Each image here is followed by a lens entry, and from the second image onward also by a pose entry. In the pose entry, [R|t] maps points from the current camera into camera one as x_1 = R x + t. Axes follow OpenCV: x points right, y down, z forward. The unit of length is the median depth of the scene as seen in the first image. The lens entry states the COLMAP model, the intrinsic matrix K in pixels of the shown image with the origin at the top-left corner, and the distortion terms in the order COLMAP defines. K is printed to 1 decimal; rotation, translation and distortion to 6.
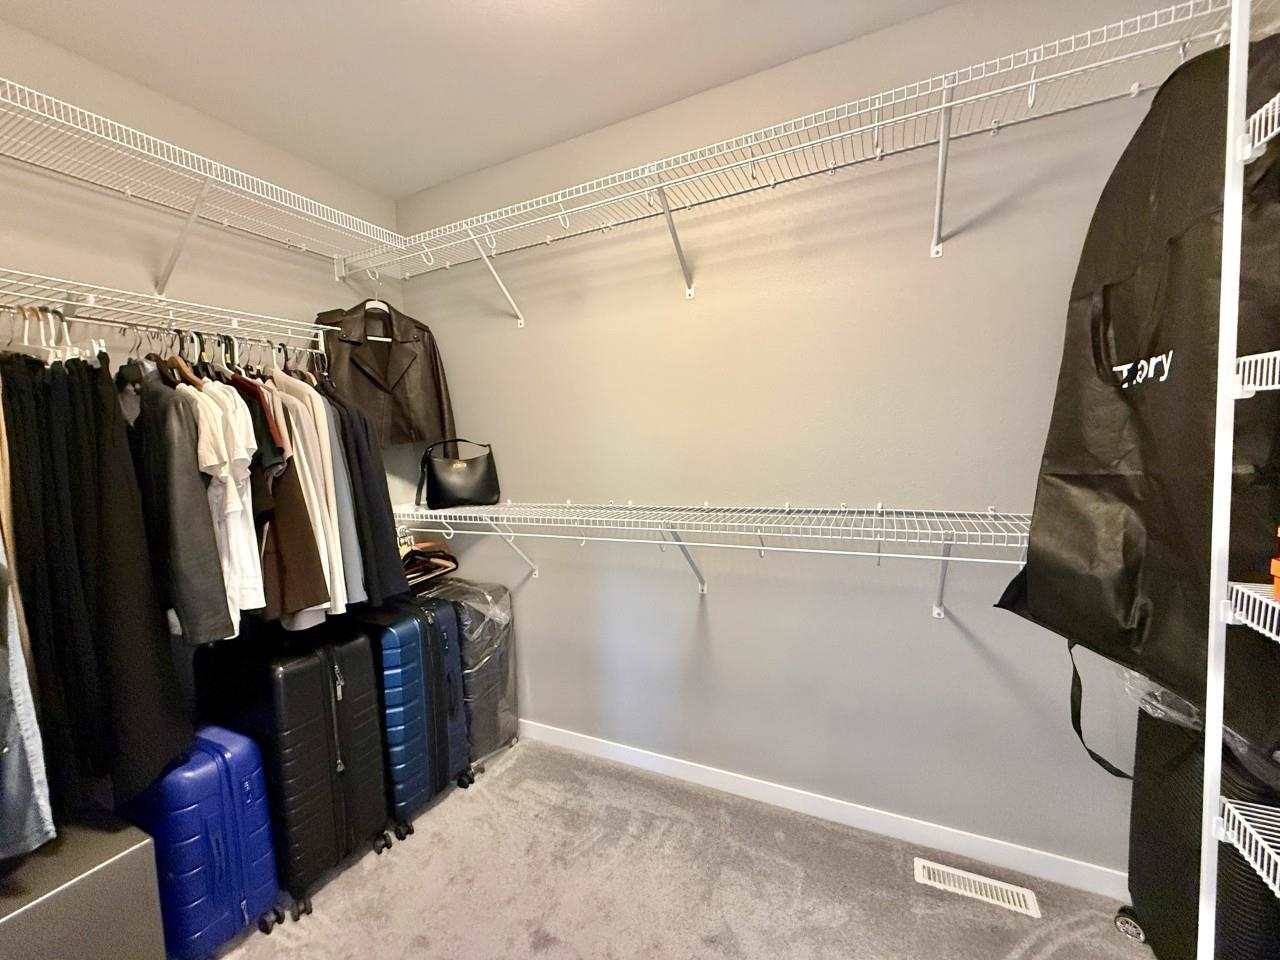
lens RADIAL K [[514.3, 0, 640.0], [0, 514.3, 480.0], [0, 0, 1]] dist [0.000460, -0.000101]
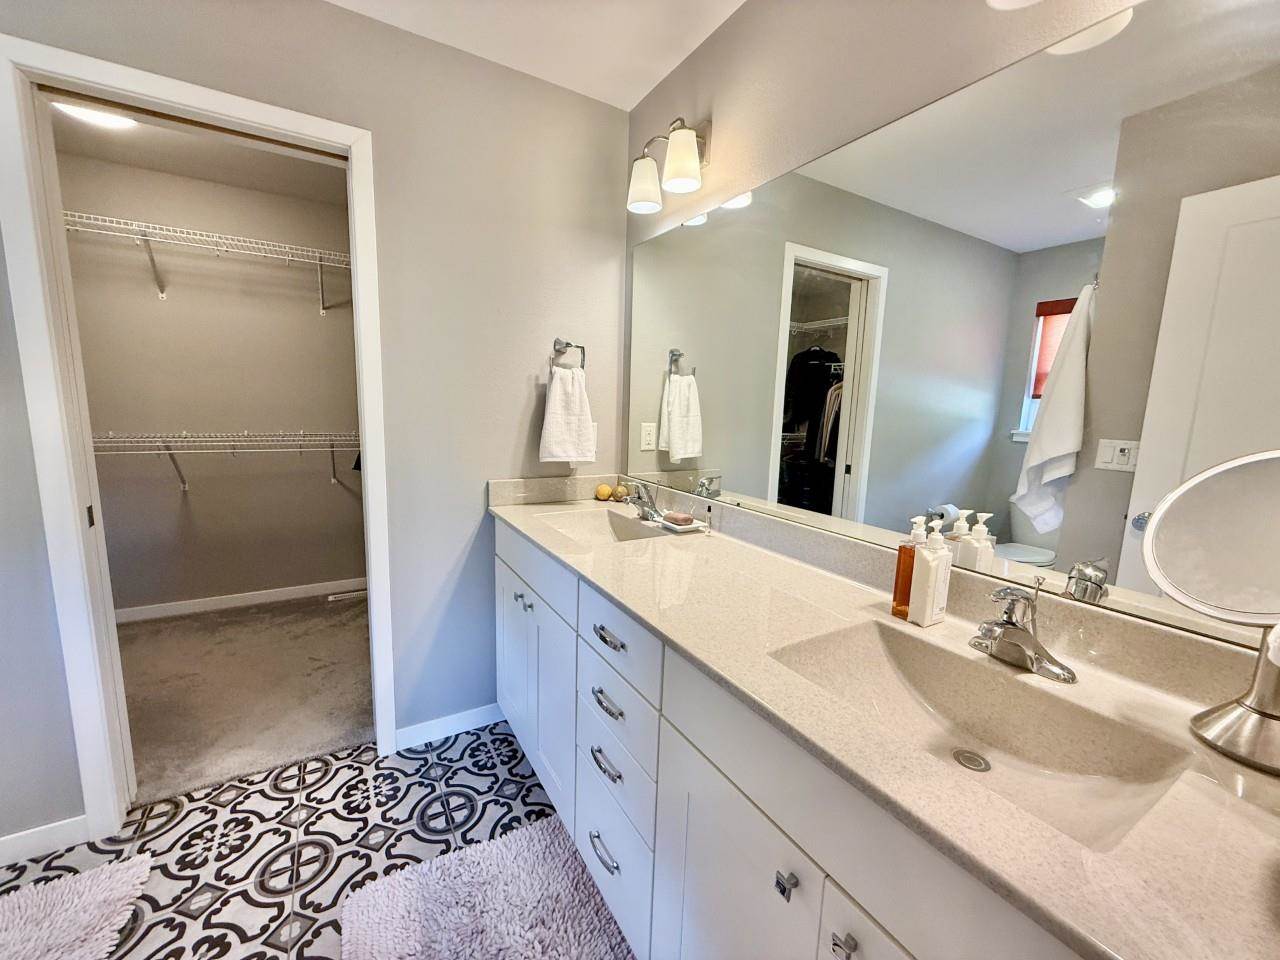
lens RADIAL K [[514.3, 0, 640.0], [0, 514.3, 480.0], [0, 0, 1]] dist [0.000460, -0.000101]
pose [[0.552122, -0.065122, 0.831216, -0.457534], [0.008939, 0.997350, 0.072201, 0.098030], [-0.833716, -0.032433, 0.551241, -1.140516]]
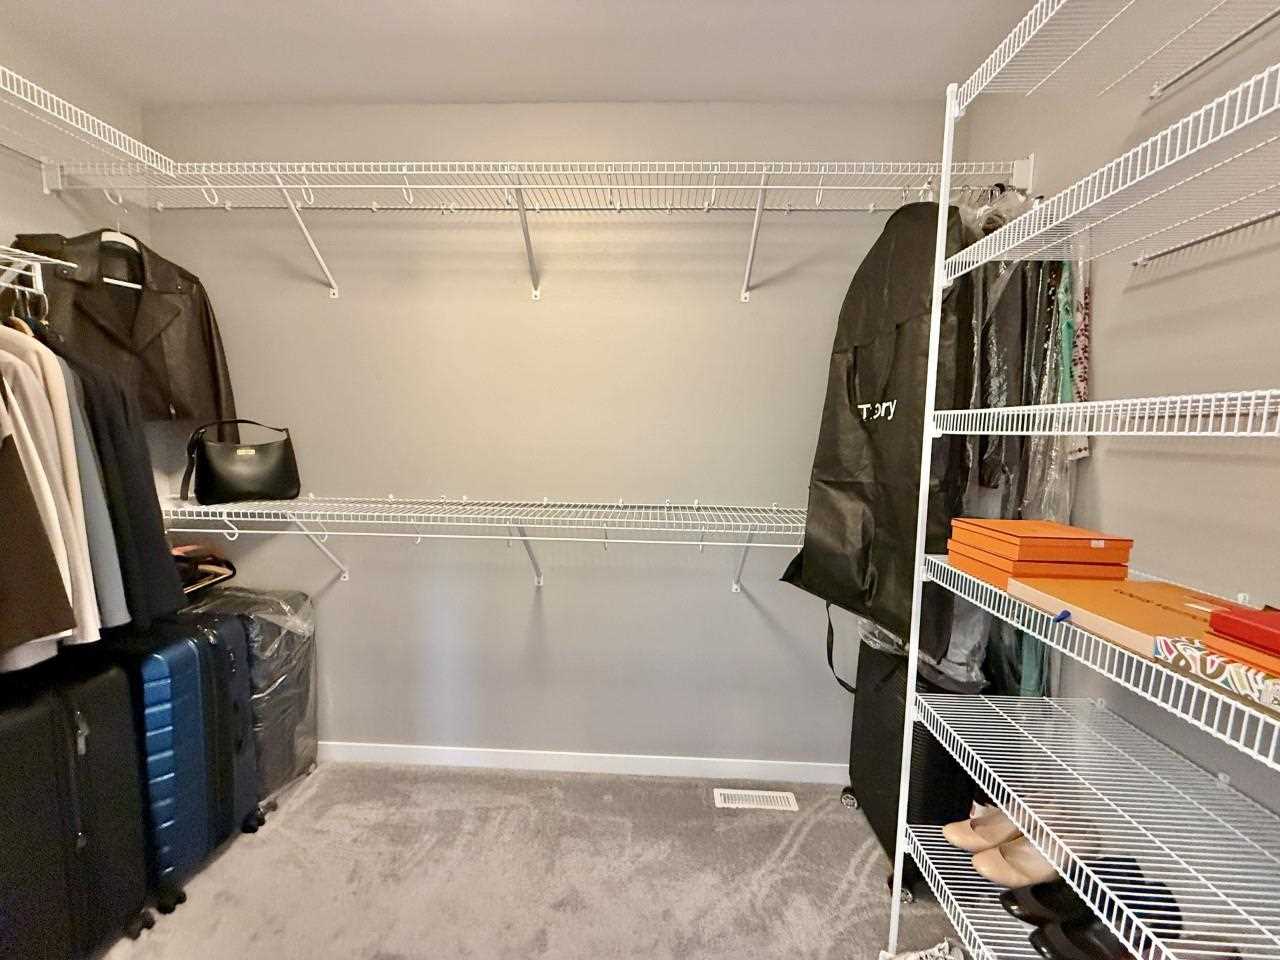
lens RADIAL K [[514.3, 0, 640.0], [0, 514.3, 480.0], [0, 0, 1]] dist [0.000460, -0.000101]
pose [[0.912010, 0.018812, 0.409737, -0.130794], [-0.025482, 0.999617, 0.010823, -0.010013], [-0.409377, -0.020312, 0.912139, -0.028796]]
